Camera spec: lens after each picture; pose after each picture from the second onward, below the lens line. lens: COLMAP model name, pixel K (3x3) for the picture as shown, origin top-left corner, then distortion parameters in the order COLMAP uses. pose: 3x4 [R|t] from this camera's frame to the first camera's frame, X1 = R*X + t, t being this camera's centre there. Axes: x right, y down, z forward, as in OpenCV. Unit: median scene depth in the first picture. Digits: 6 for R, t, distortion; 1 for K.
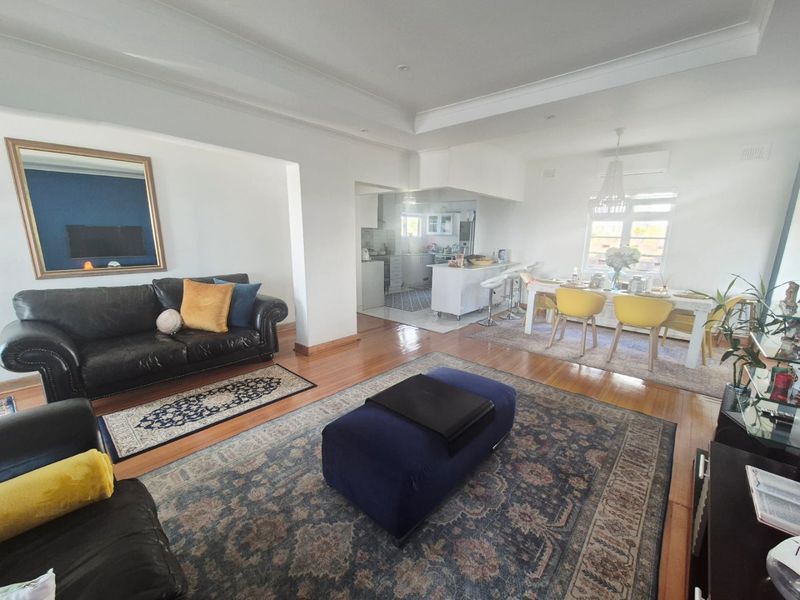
lens RADIAL K [[327.4, 0, 400.5], [0, 327.4, 300.9], [0, 0, 1]] dist [-0.002562, 0.001145]
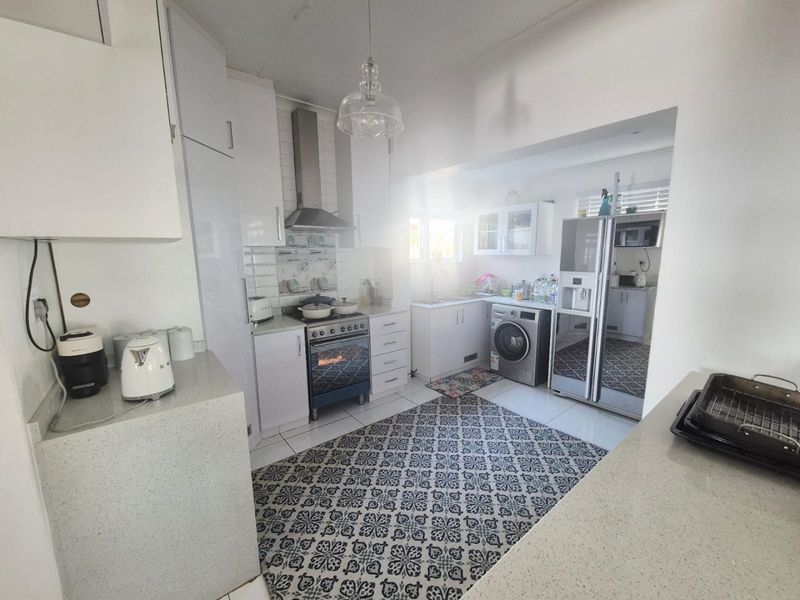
lens RADIAL K [[327.4, 0, 399.7], [0, 327.4, 302.2], [0, 0, 1]] dist [-0.002562, 0.001145]
pose [[0.984497, 0.002708, -0.175381, 0.059633], [-0.011279, 0.998789, -0.047891, -0.116837], [0.175038, 0.049126, 0.983335, 0.545624]]
